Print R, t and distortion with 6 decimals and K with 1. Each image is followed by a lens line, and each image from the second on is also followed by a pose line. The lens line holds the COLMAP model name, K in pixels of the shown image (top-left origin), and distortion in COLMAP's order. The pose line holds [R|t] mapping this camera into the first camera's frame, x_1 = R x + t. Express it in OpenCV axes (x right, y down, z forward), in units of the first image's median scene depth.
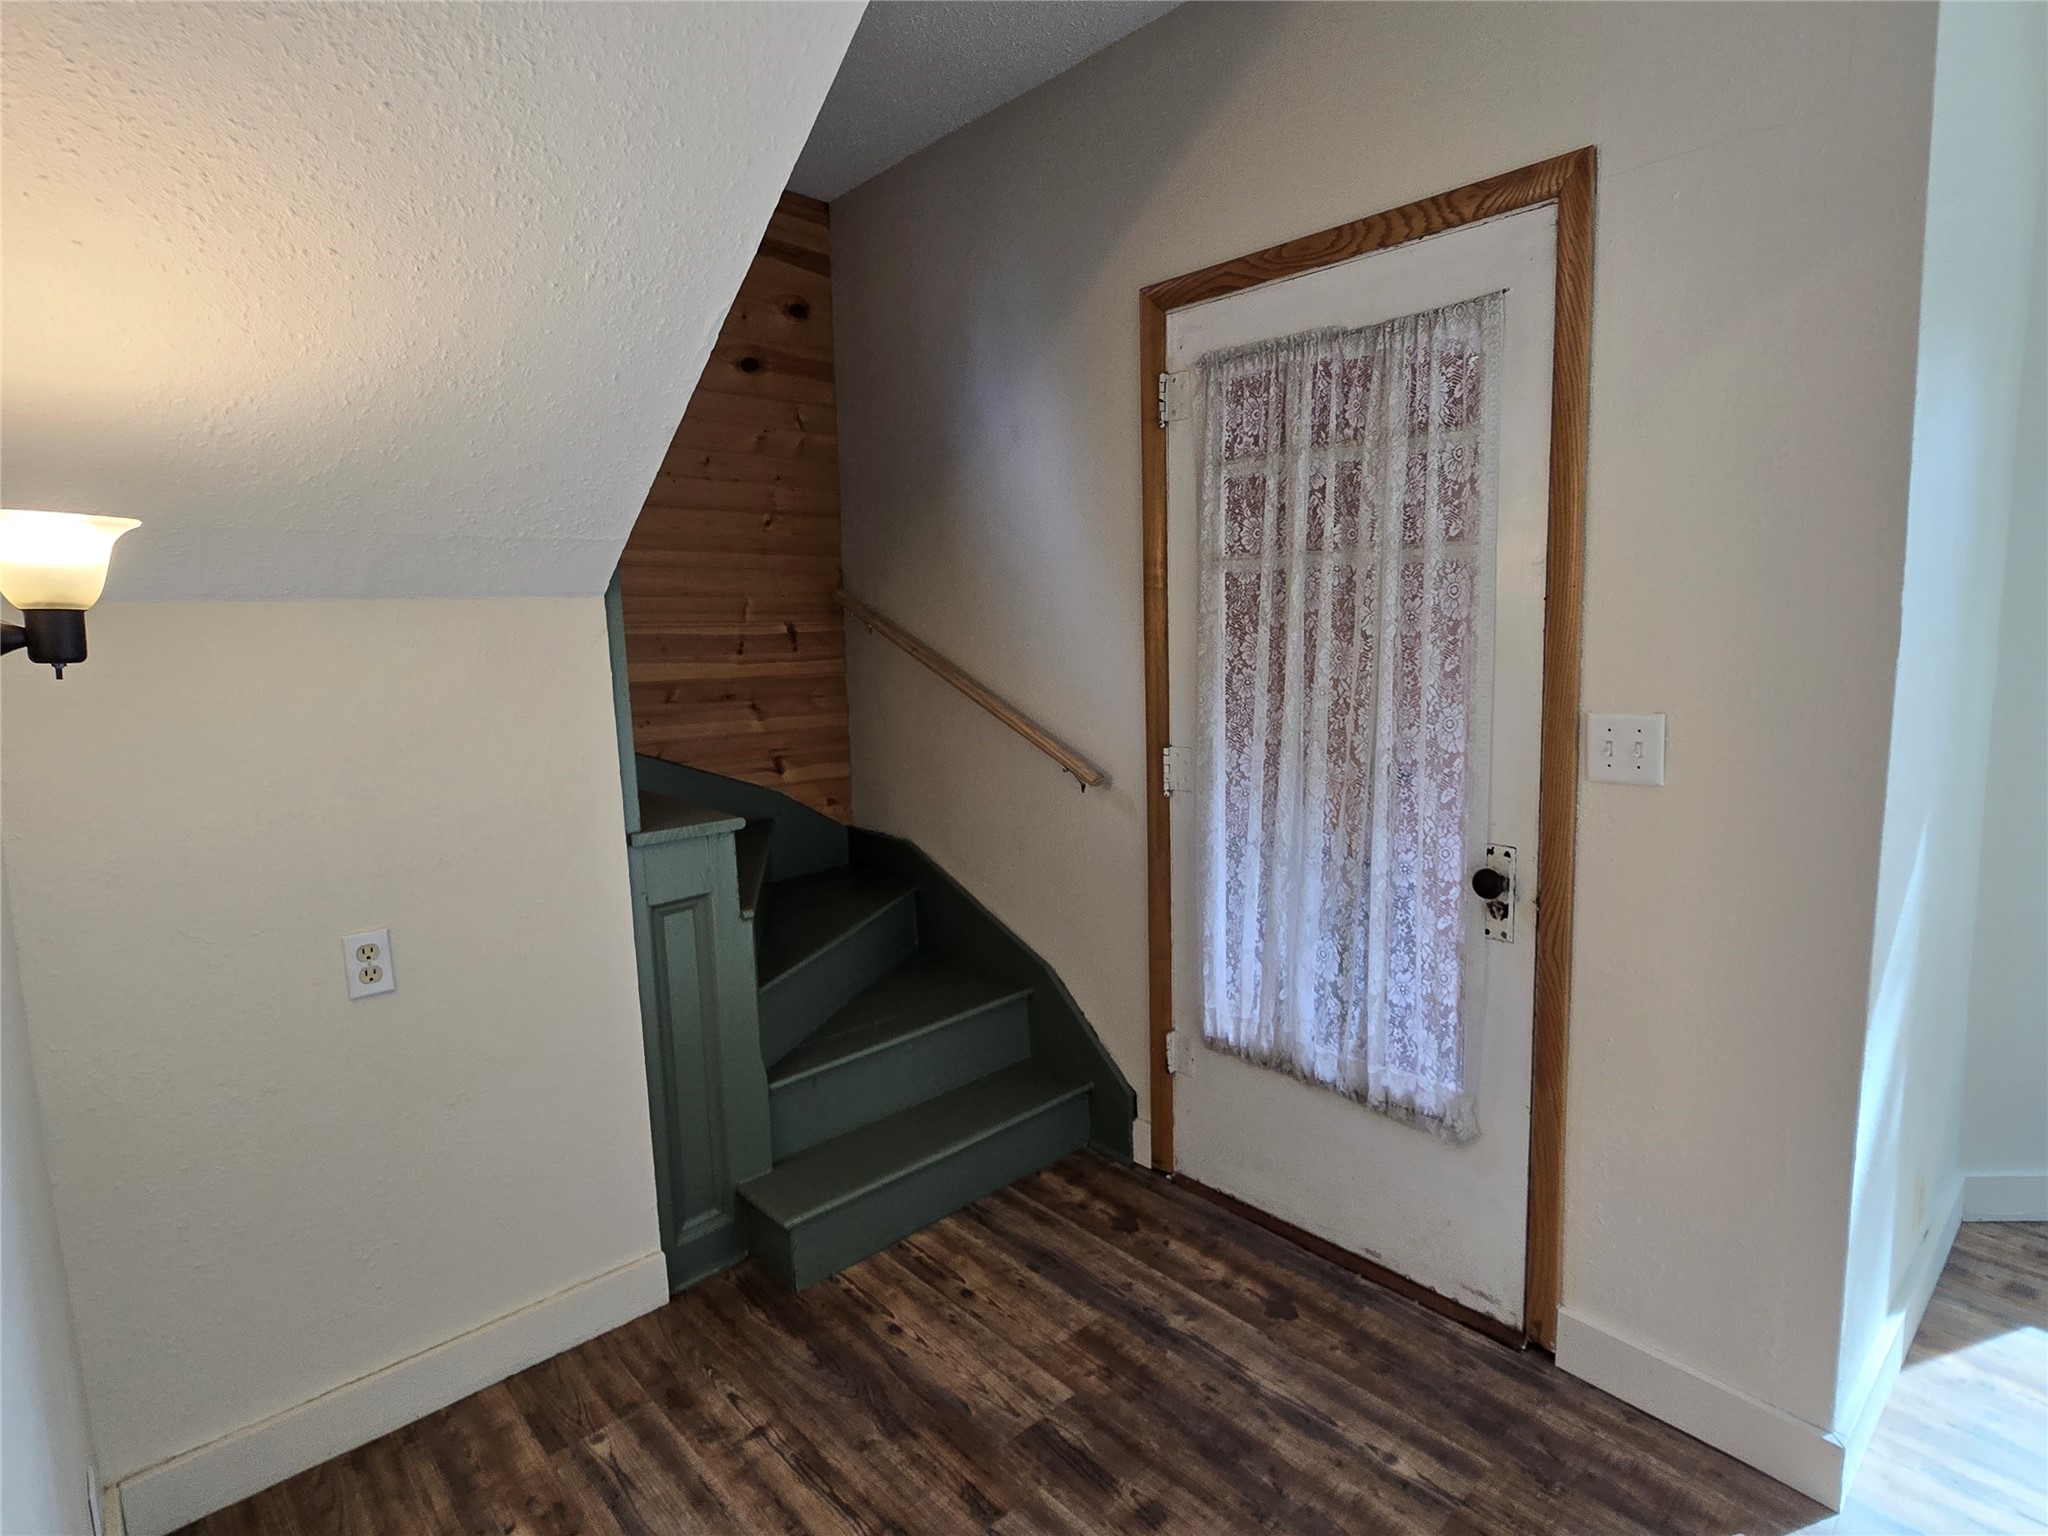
lens RADIAL K [[1071.8, 0, 1039.8], [0, 1071.8, 752.0], [0, 0, 1]] dist [-0.005870, 0.000380]
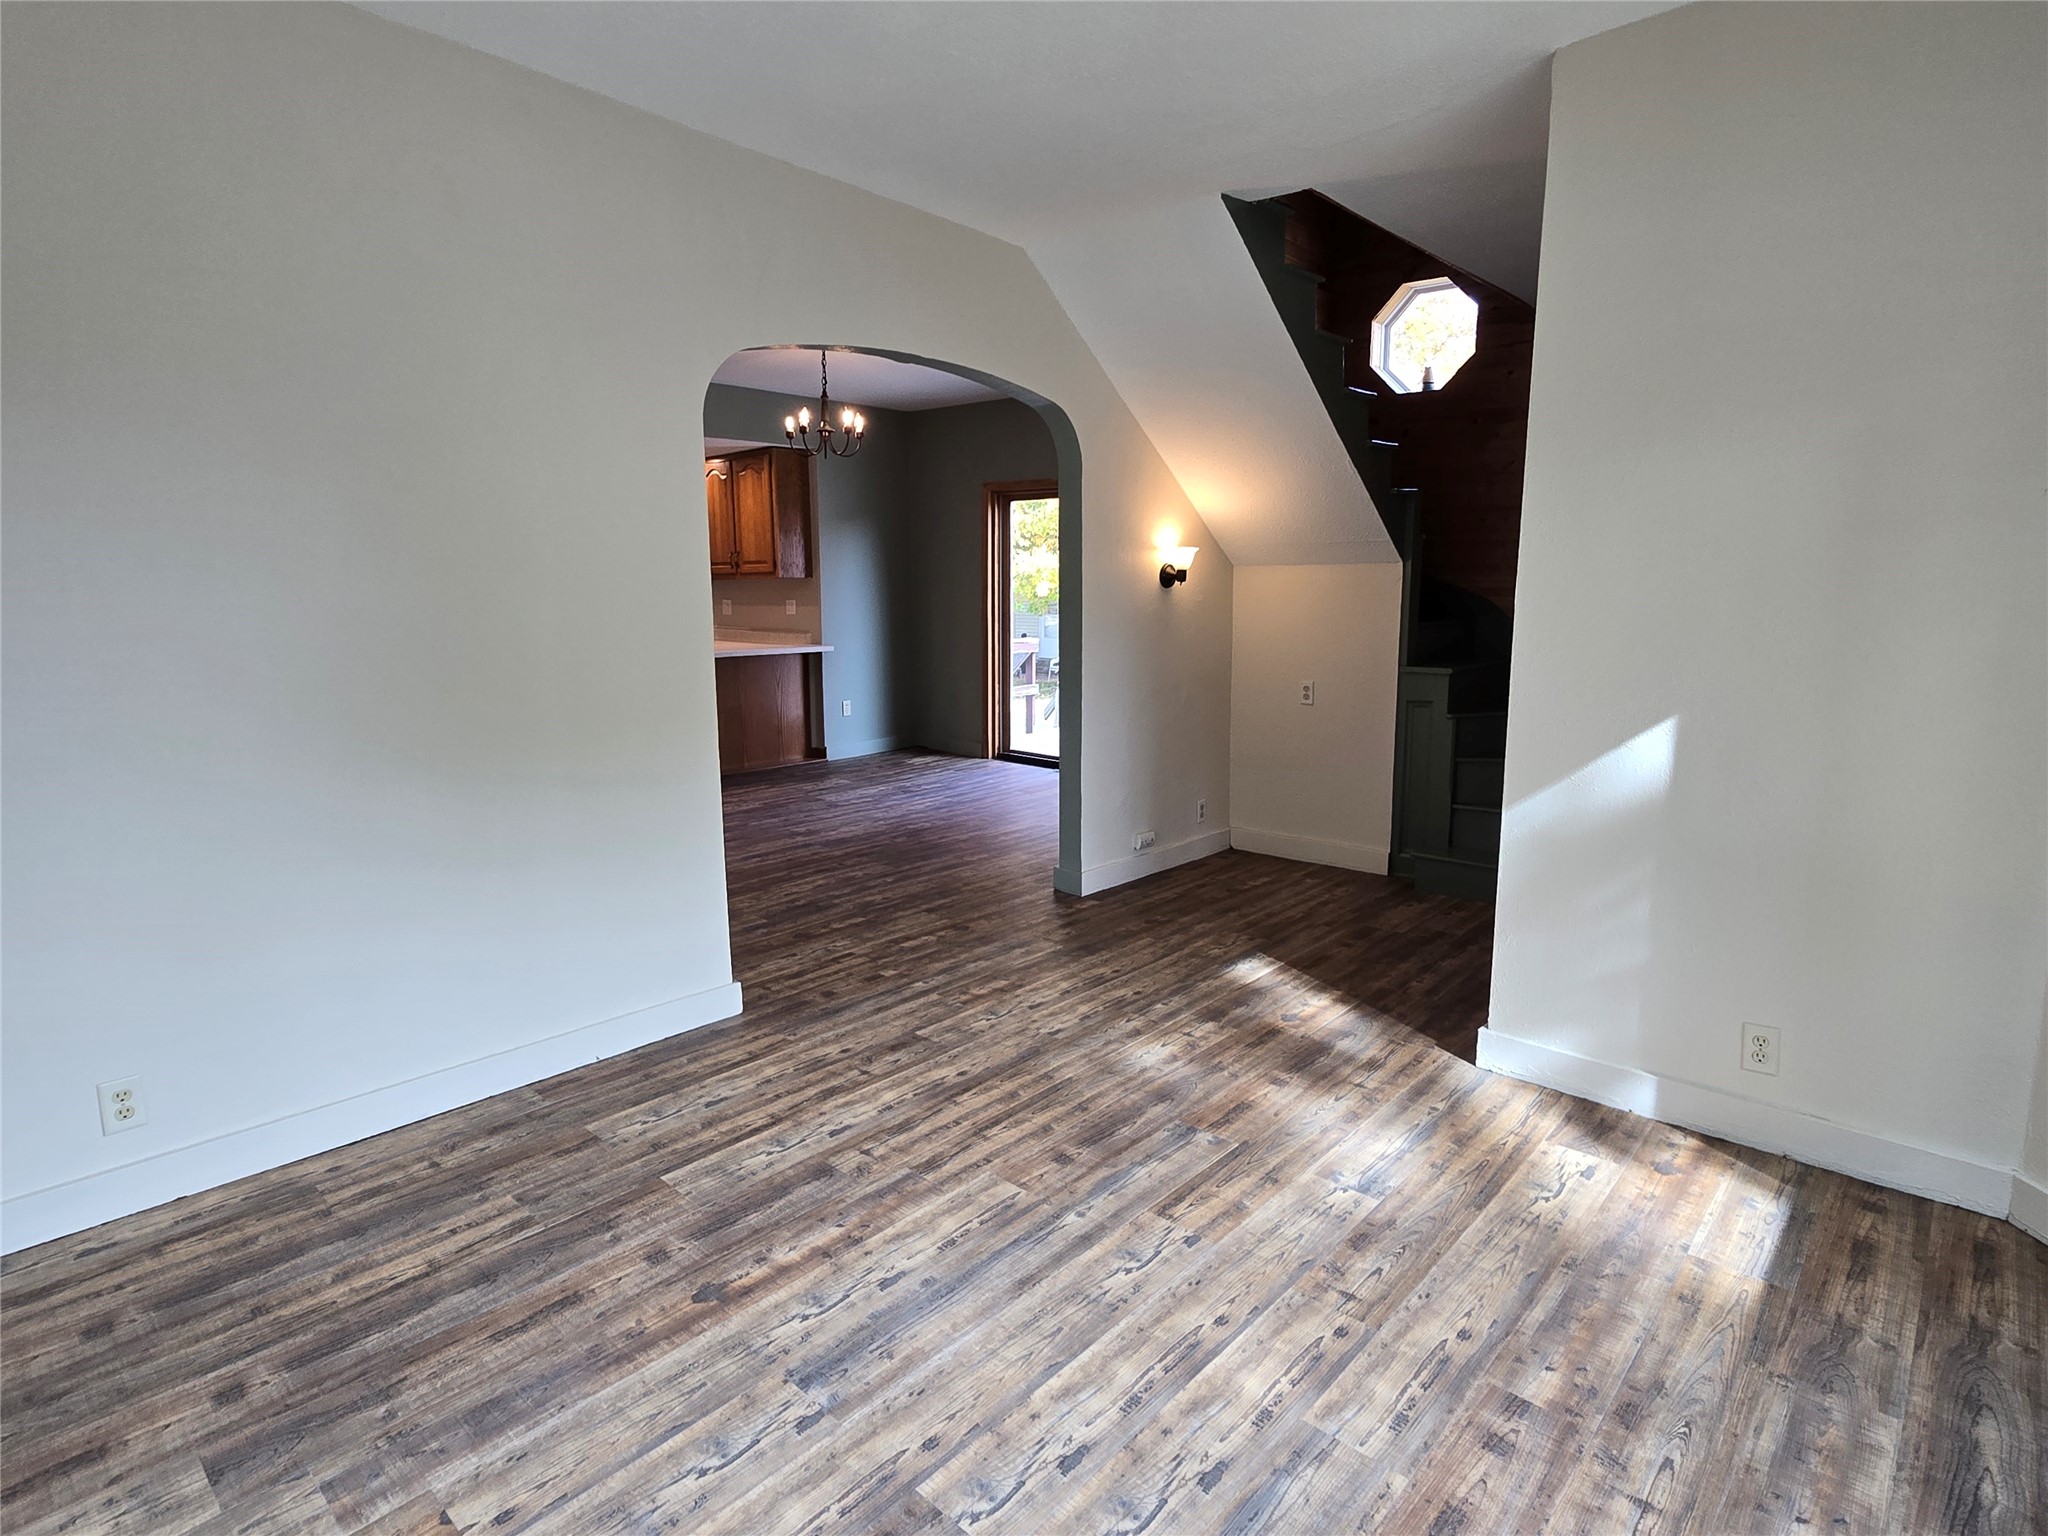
lens RADIAL K [[1071.8, 0, 1039.8], [0, 1071.8, 752.0], [0, 0, 1]] dist [-0.005870, 0.000380]
pose [[0.097812, 0.177922, -0.979171, 1.761615], [-0.121894, 0.978623, 0.165646, -0.027176], [0.987712, 0.103153, 0.117409, -0.018748]]
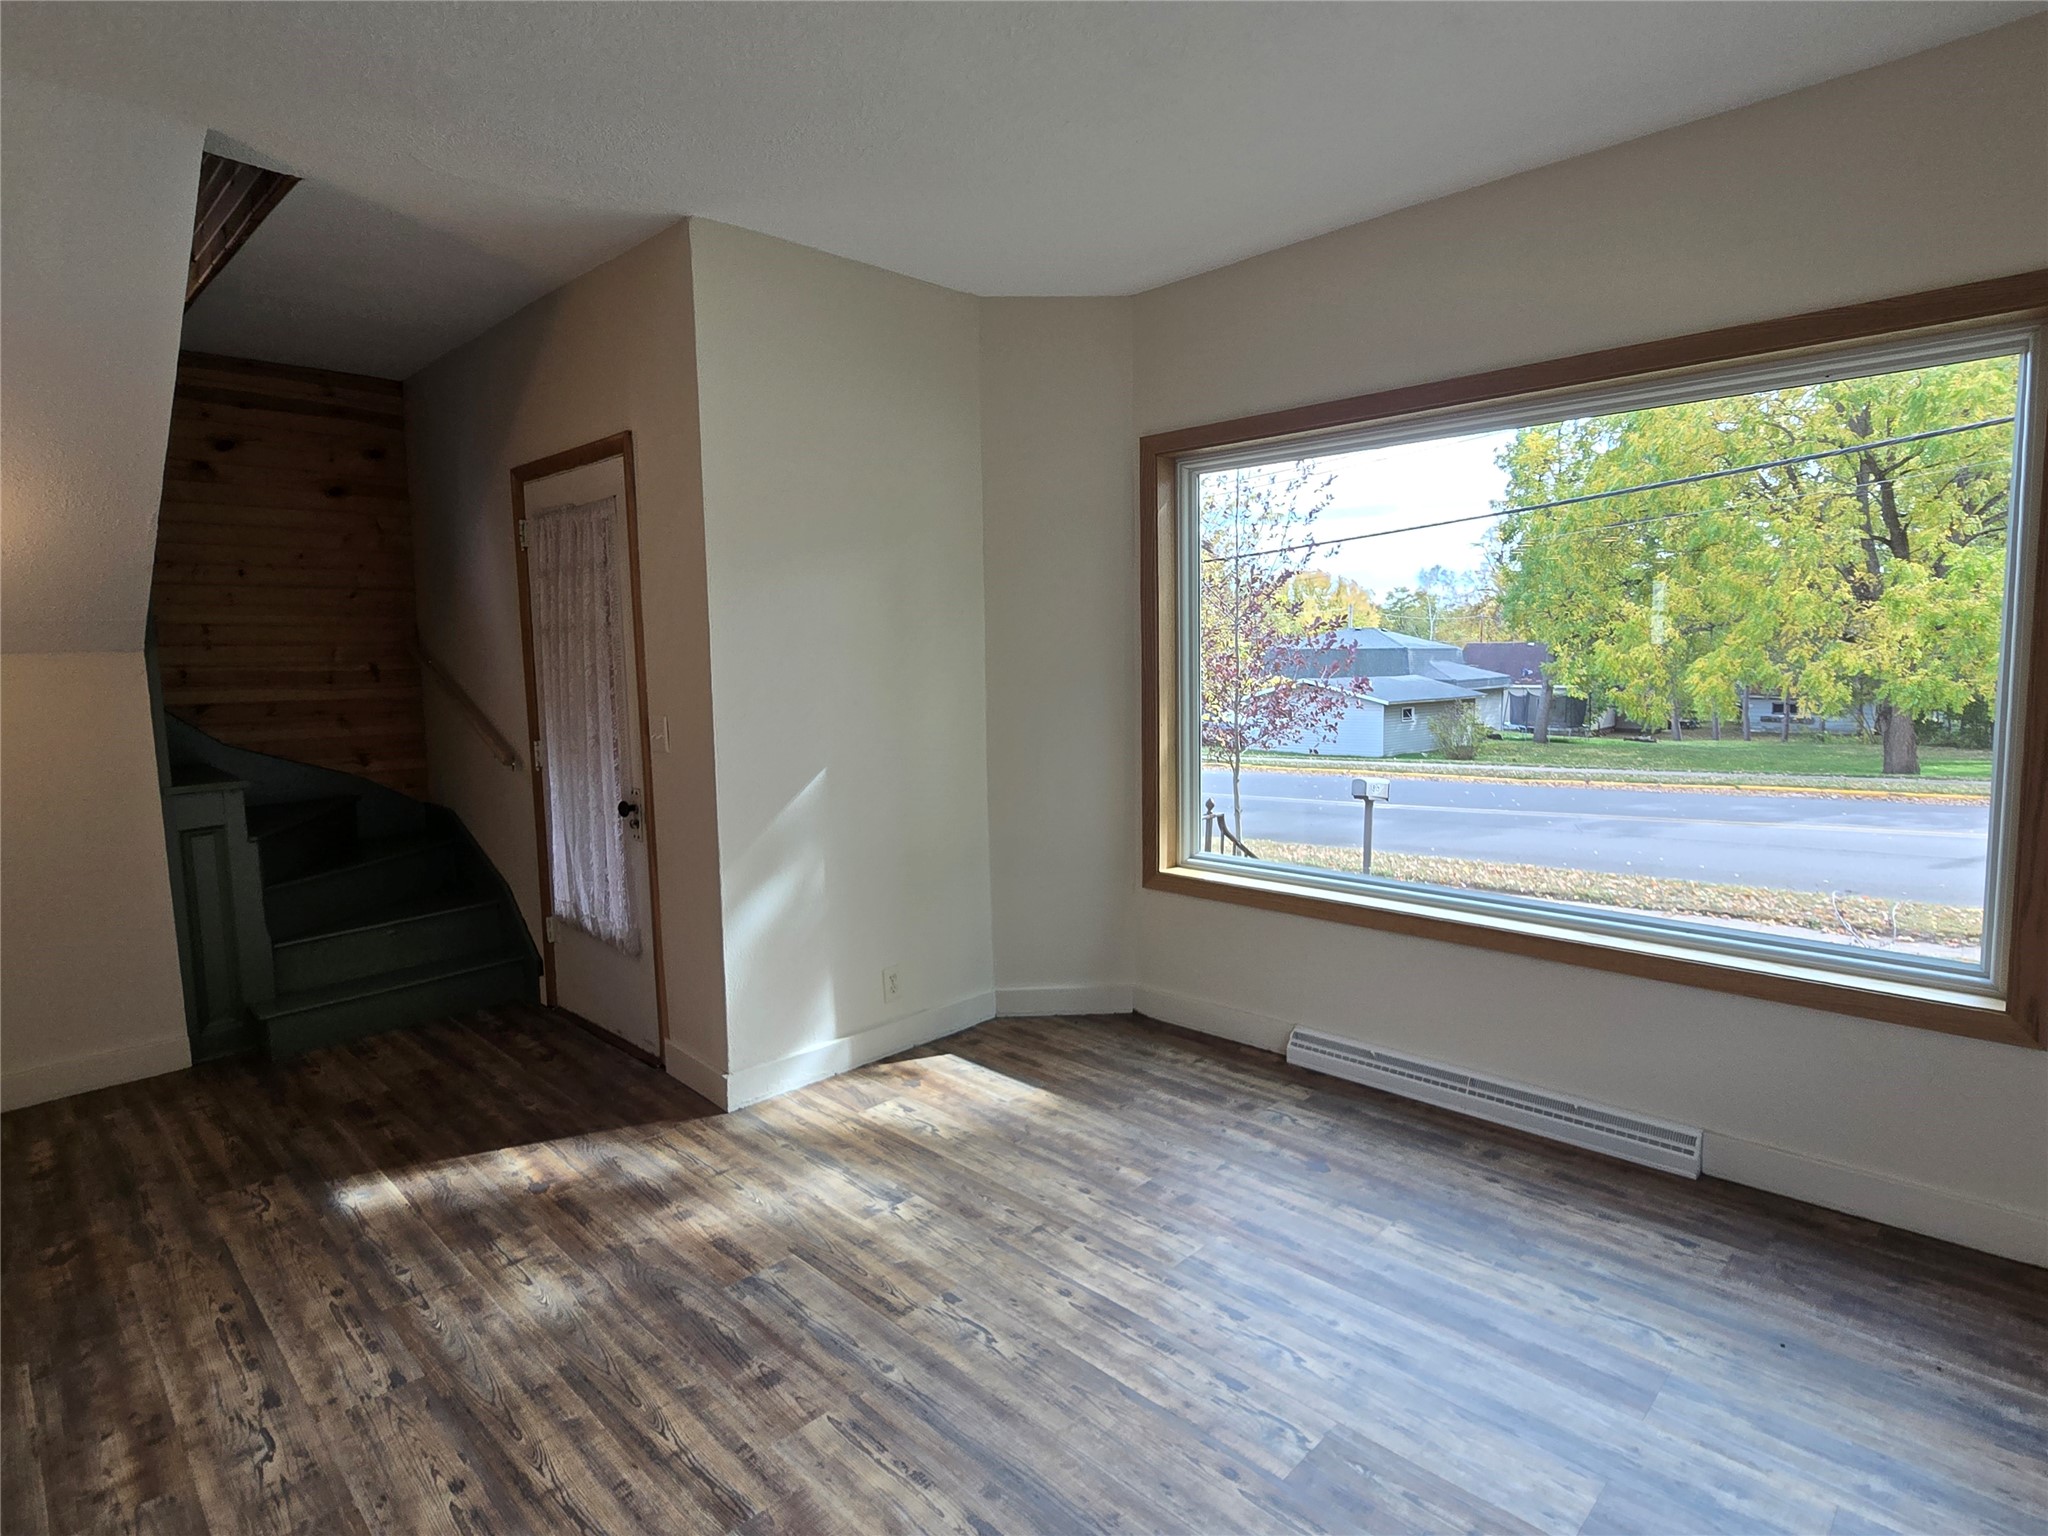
lens RADIAL K [[1071.8, 0, 1039.8], [0, 1071.8, 752.0], [0, 0, 1]] dist [-0.005870, 0.000380]
pose [[0.998091, -0.000632, 0.061752, 0.889005], [0.002333, 0.999620, -0.027475, 0.067125], [-0.061711, 0.027567, 0.997713, -0.781702]]
